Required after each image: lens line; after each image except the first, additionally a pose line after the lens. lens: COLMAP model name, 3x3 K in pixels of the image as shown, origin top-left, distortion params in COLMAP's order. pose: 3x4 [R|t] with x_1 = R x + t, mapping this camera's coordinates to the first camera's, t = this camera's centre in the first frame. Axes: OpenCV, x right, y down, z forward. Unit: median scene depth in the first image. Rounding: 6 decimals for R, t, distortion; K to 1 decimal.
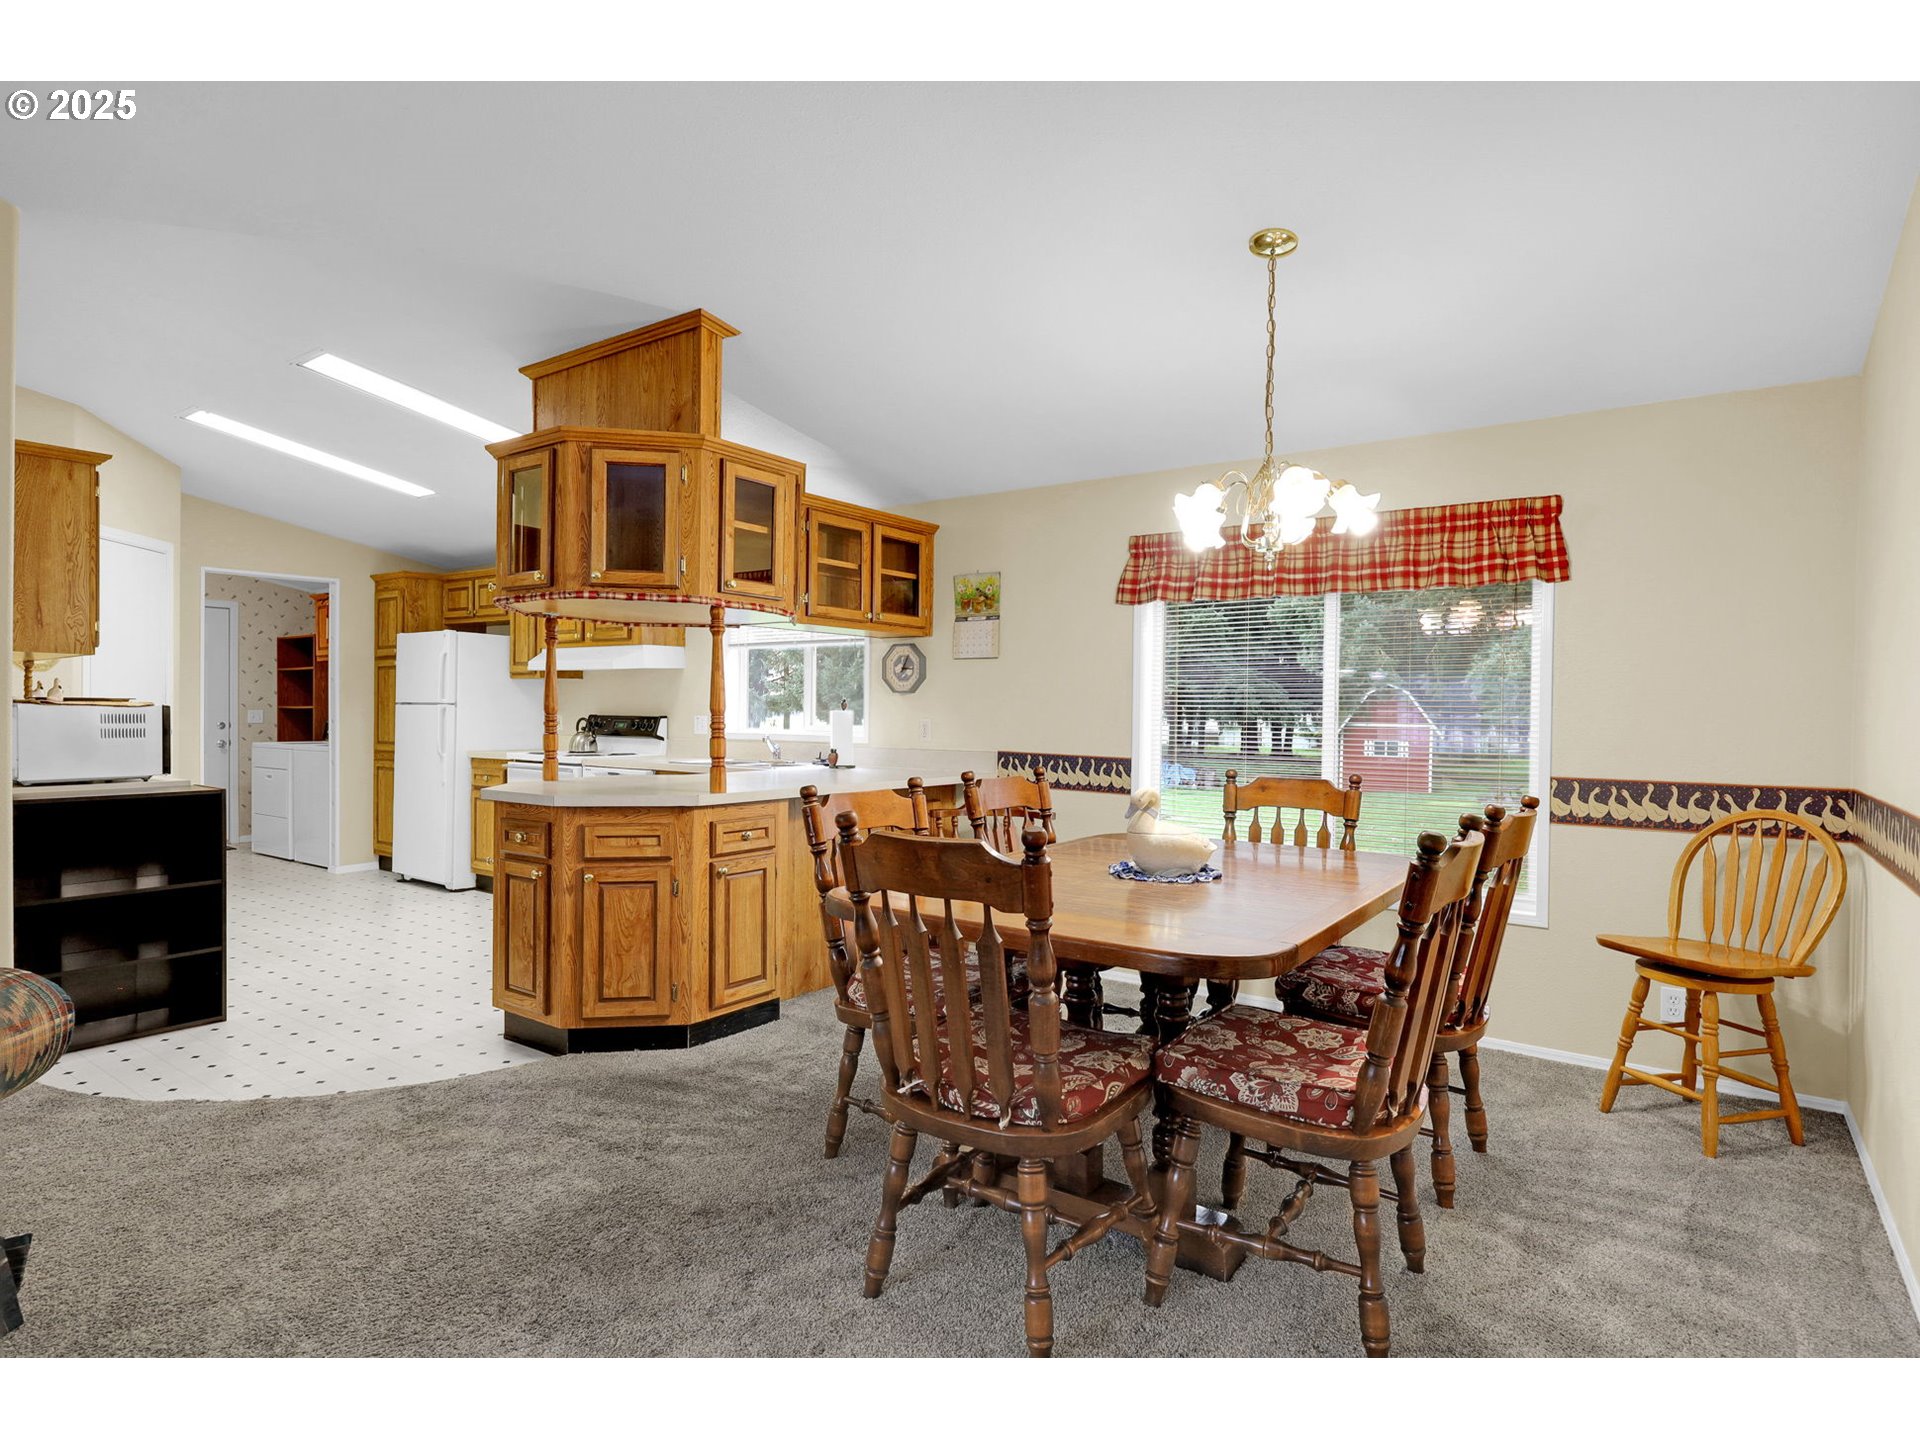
lens RADIAL K [[1022.2, 0, 964.0], [0, 1022.2, 721.5], [0, 0, 1]] dist [0.000712, -0.000261]
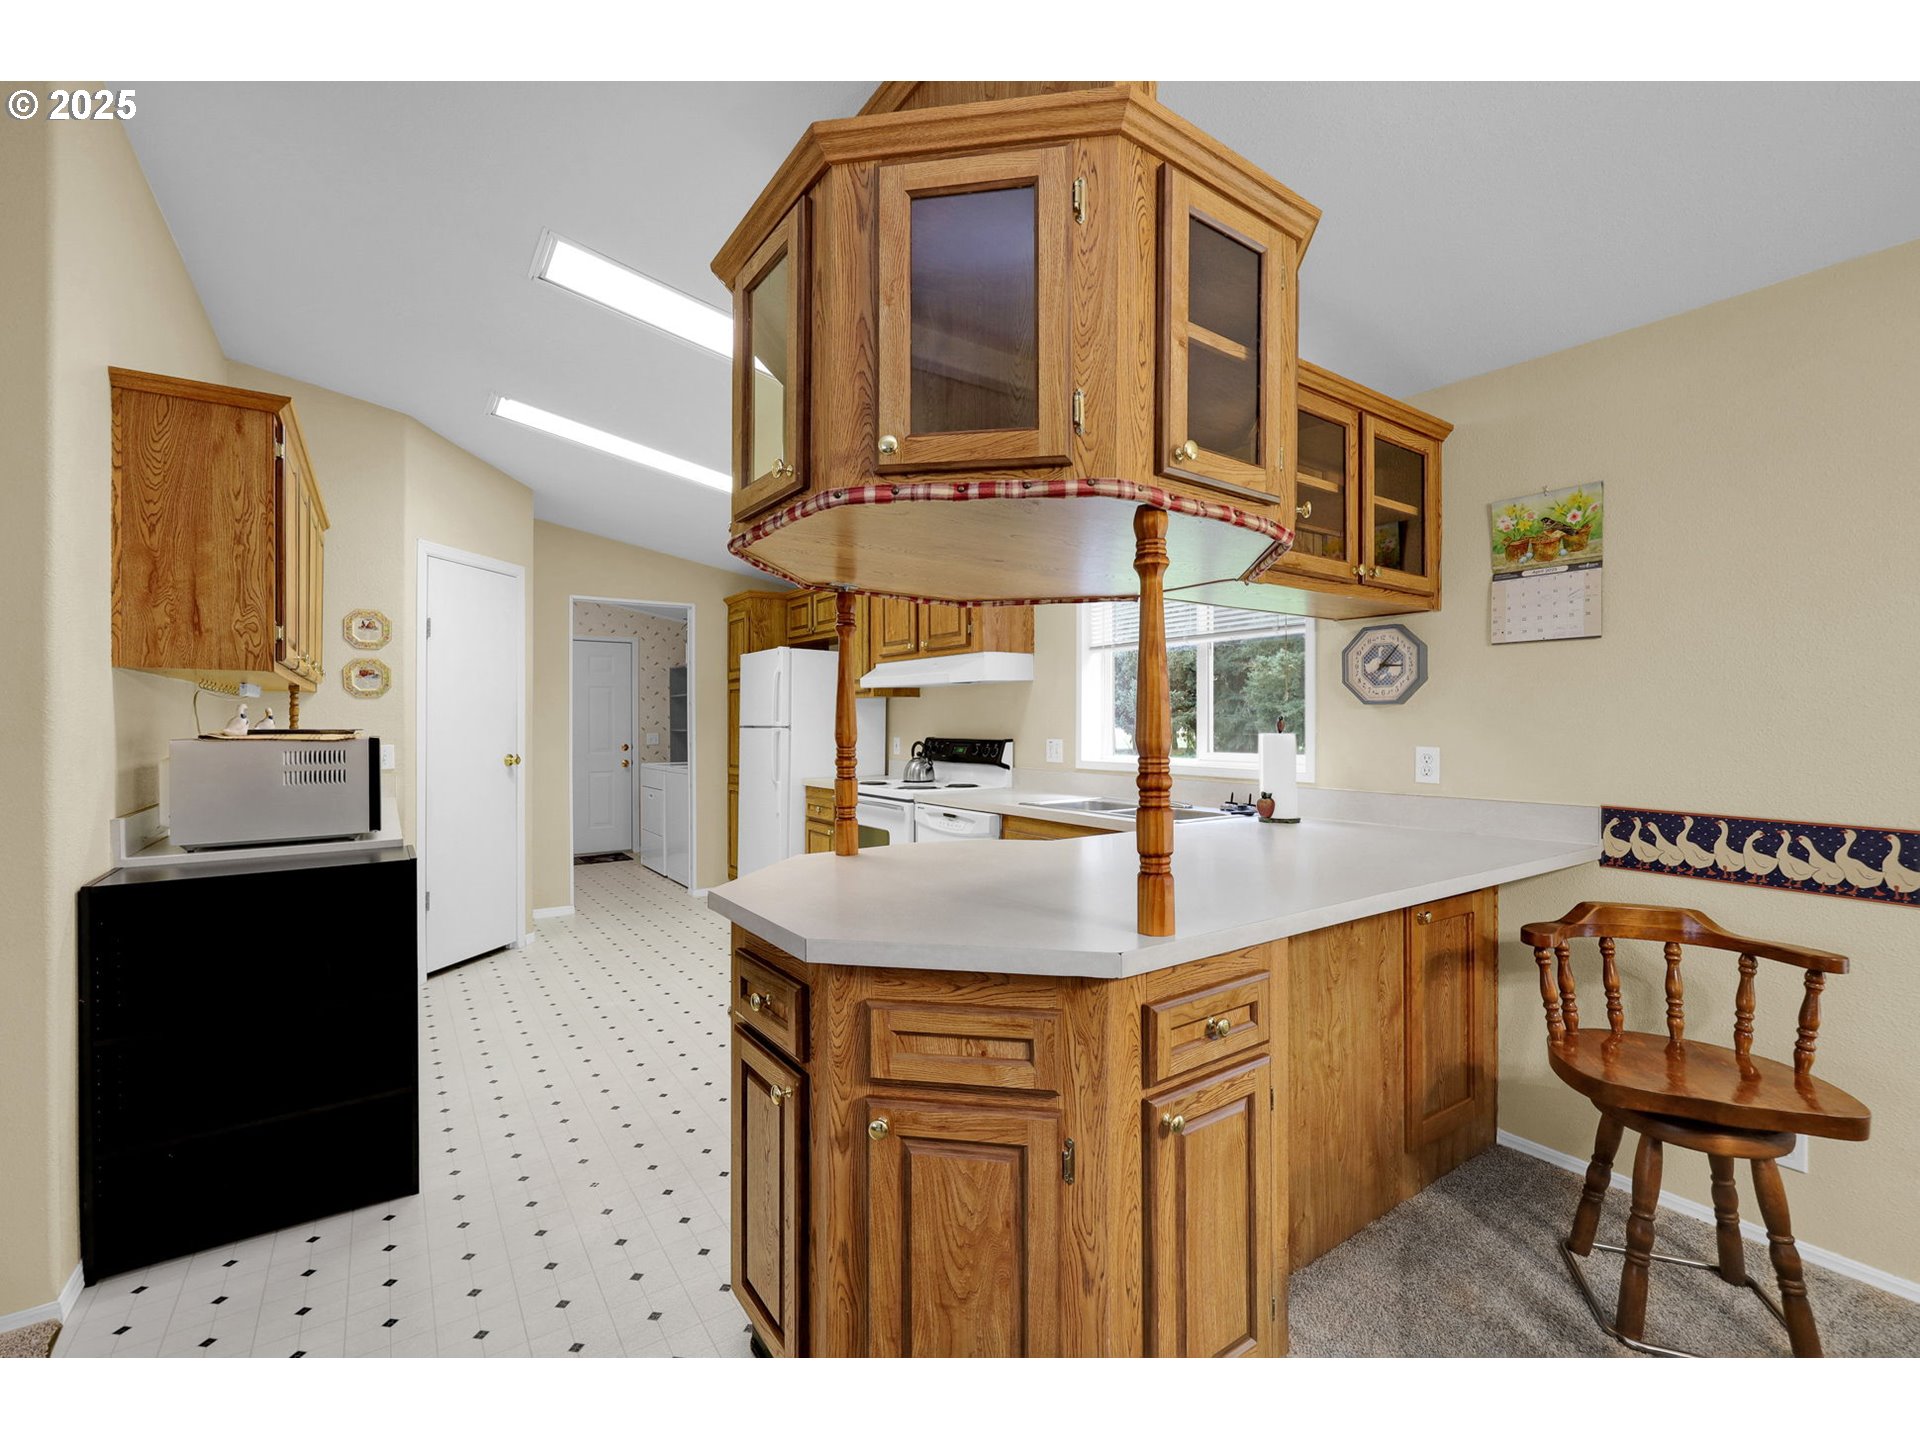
lens RADIAL K [[823.4, 0, 963.8], [0, 823.4, 724.7], [0, 0, 1]] dist [-0.001080, 0.000193]
pose [[0.947256, -0.011357, -0.320275, -0.195214], [0.007971, 0.999898, -0.011879, -0.016048], [0.320378, 0.008700, 0.947250, 0.608526]]
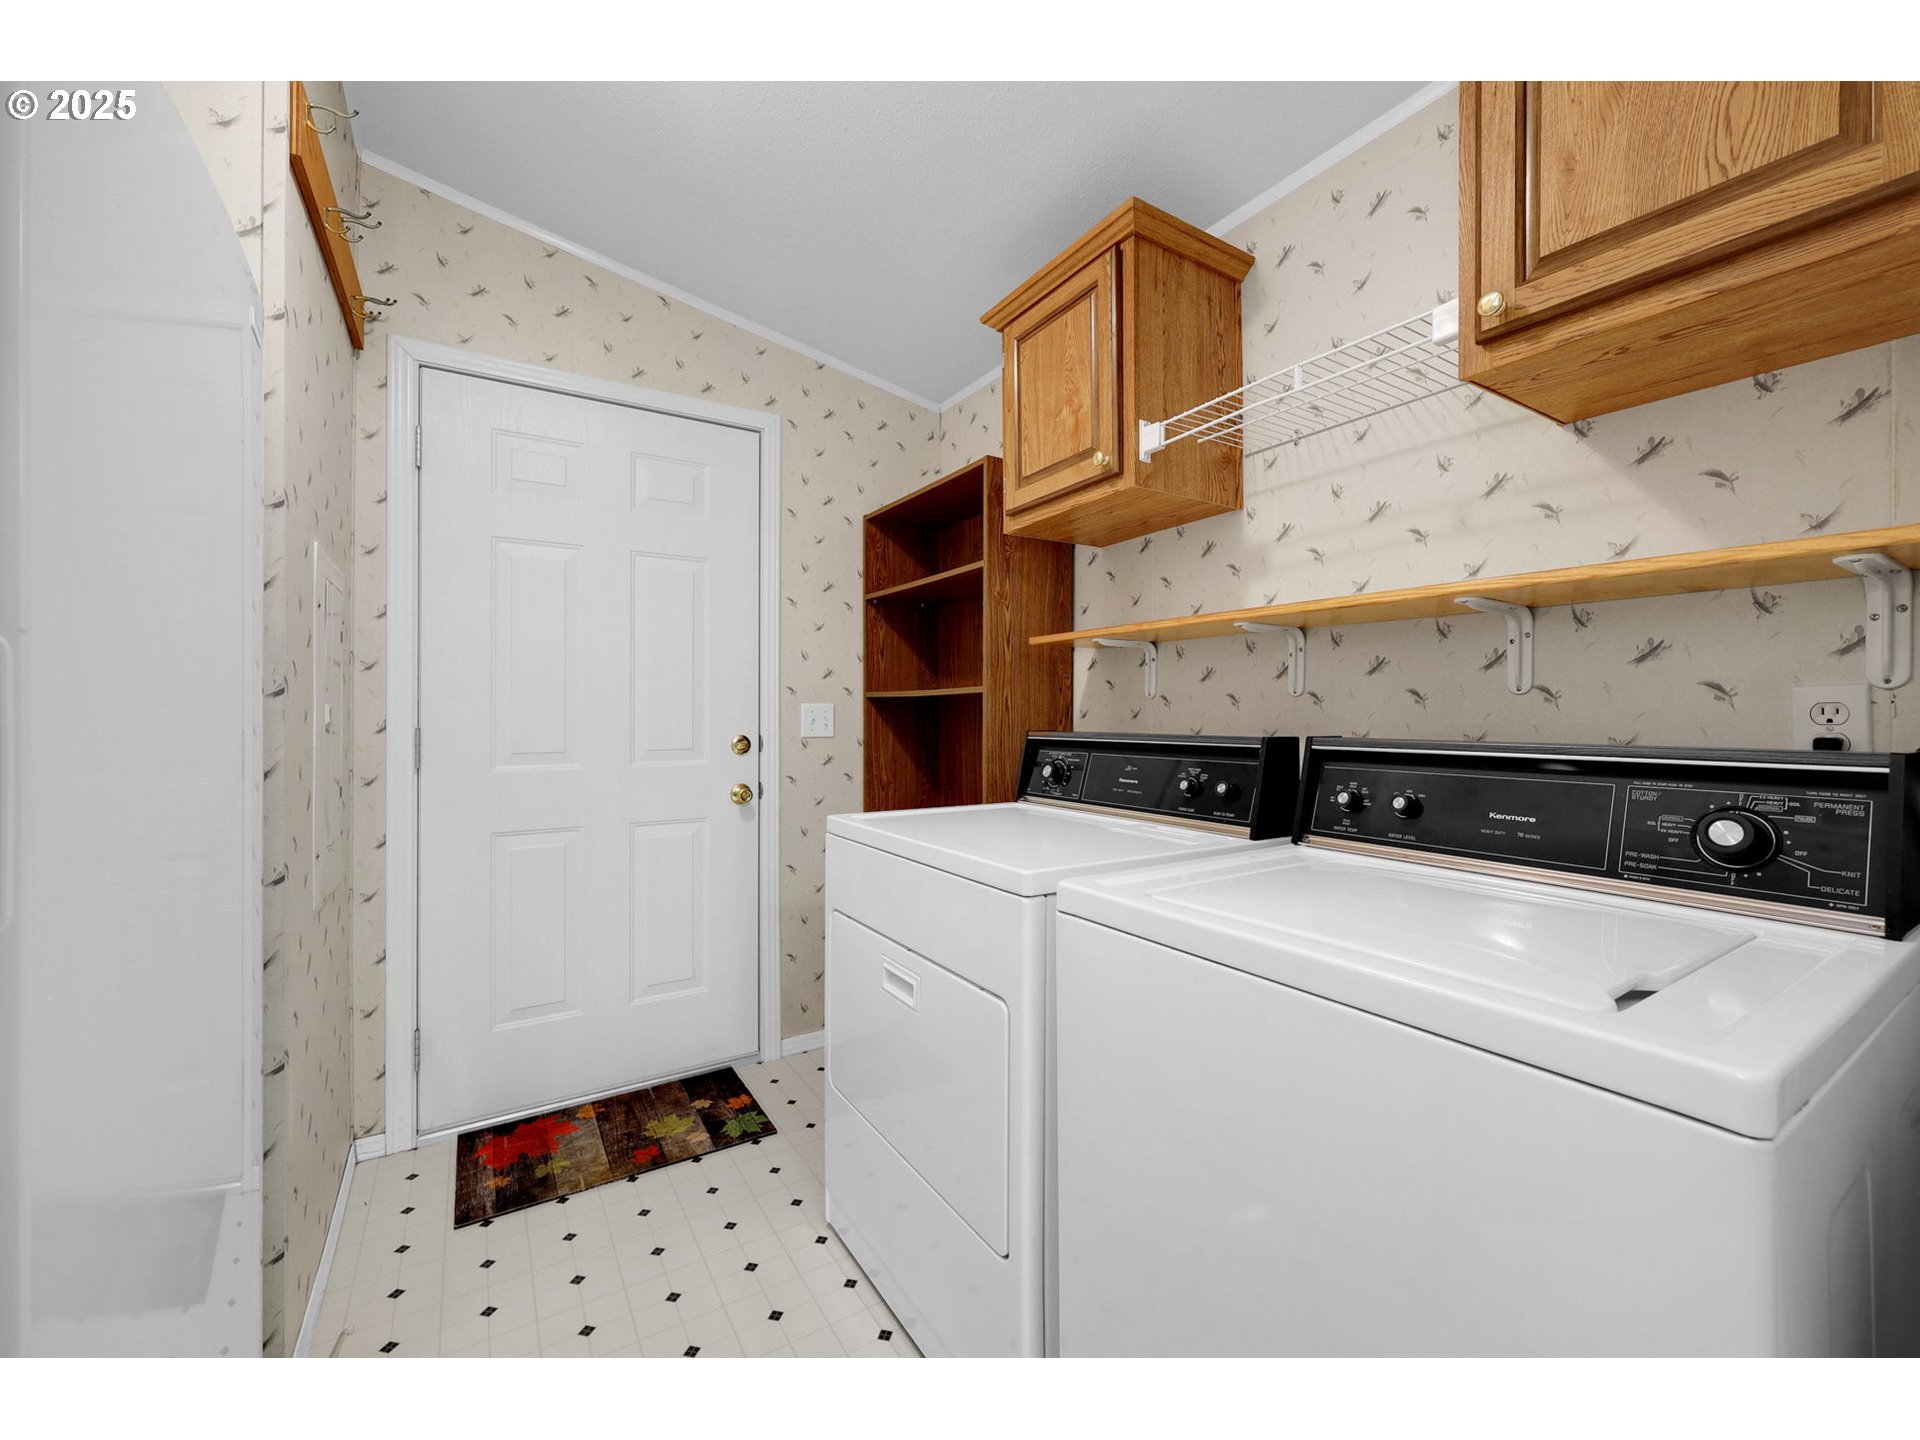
lens RADIAL K [[760.1, 0, 965.0], [0, 760.1, 714.3], [0, 0, 1]] dist [-0.000043, 0.000109]
pose [[0.931832, -0.009100, -0.362776, -1.280298], [0.003600, 0.999868, -0.015835, -0.005053], [0.362872, 0.013450, 0.931742, 1.795880]]
